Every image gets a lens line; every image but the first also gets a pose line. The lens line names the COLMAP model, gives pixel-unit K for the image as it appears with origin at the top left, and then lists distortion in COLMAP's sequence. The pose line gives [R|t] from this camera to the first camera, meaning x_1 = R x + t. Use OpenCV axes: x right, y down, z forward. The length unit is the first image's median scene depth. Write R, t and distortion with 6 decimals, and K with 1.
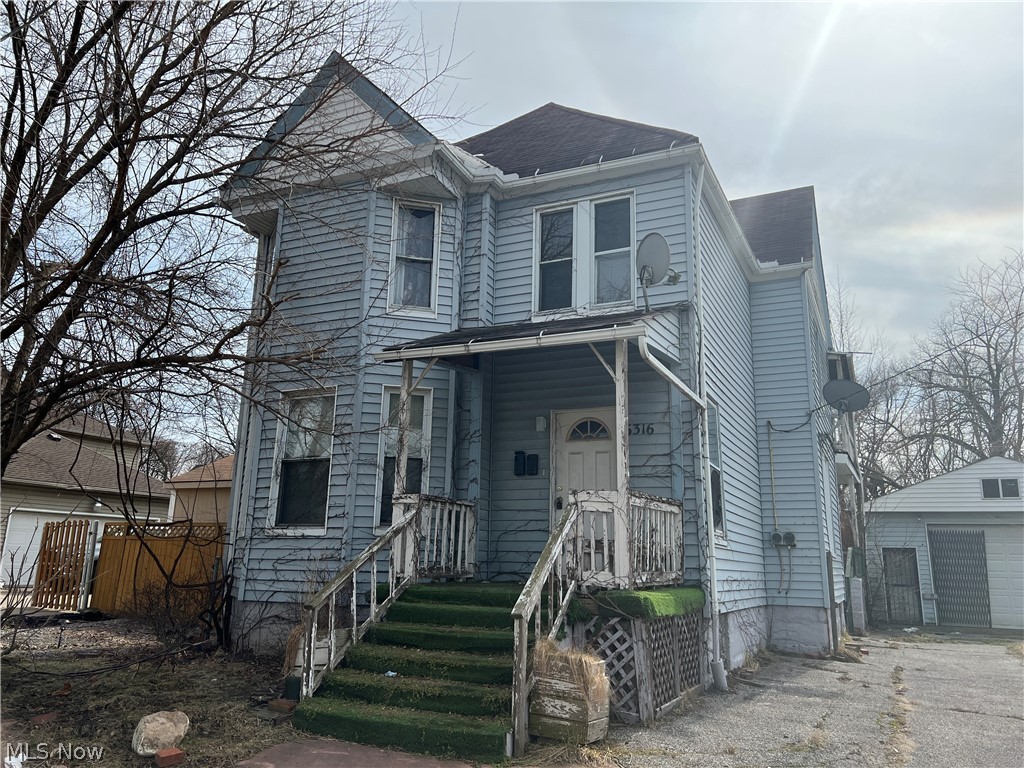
lens RADIAL K [[782.0, 0, 511.9], [0, 782.0, 381.4], [0, 0, 1]] dist [0.010499, 0.002034]
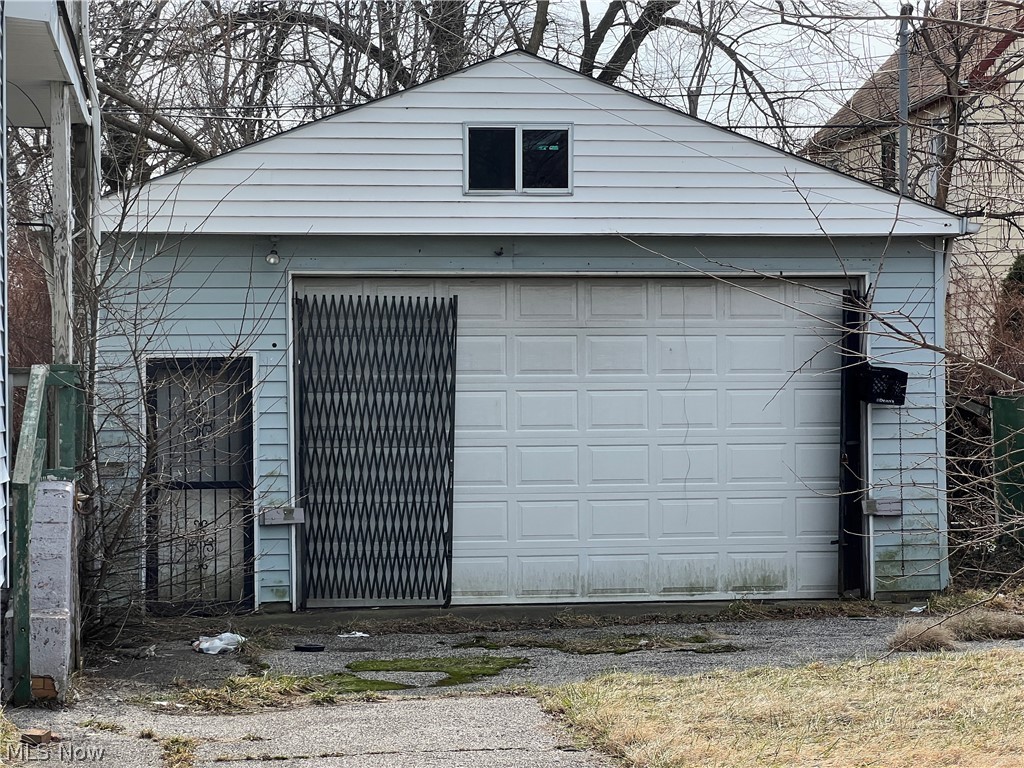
lens RADIAL K [[2299.7, 0, 511.8], [0, 2299.7, 384.2], [0, 0, 1]] dist [0.009040, 0.000000]
pose [[0.824279, -0.024193, 0.565667, 0.117272], [-0.105630, 0.974974, 0.195621, 0.047505], [-0.556243, -0.220998, 0.801095, 0.273404]]
